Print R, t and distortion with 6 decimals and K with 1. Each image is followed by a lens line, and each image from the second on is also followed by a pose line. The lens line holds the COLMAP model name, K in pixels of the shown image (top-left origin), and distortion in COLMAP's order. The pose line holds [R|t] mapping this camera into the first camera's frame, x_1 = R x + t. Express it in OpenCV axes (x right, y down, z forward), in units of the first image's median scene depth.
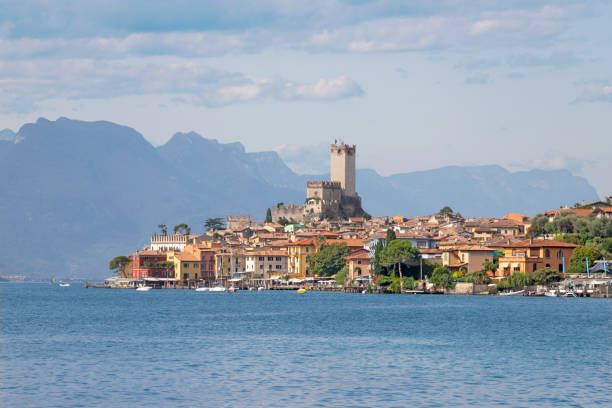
lens RADIAL K [[2506.0, 0, 306.0], [0, 2506.0, 204.0], [0, 0, 1]] dist [0.715414, -0.154578]
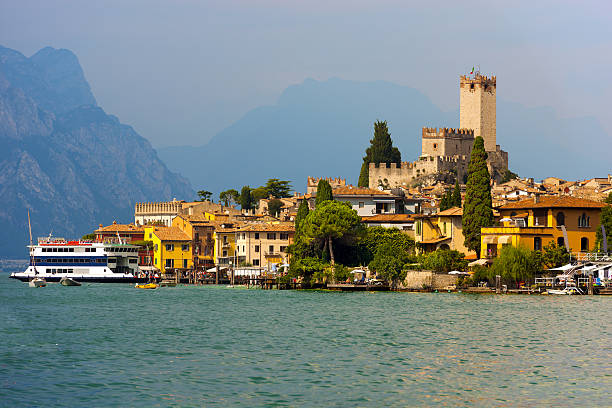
lens RADIAL K [[3030.6, 0, 306.0], [0, 3030.6, 204.0], [0, 0, 1]] dist [0.010050, -1.962079]
pose [[0.994011, -0.001853, -0.109267, 0.076470], [0.002649, 0.999971, 0.007145, 0.007368], [0.109250, -0.007392, 0.993987, 0.204164]]
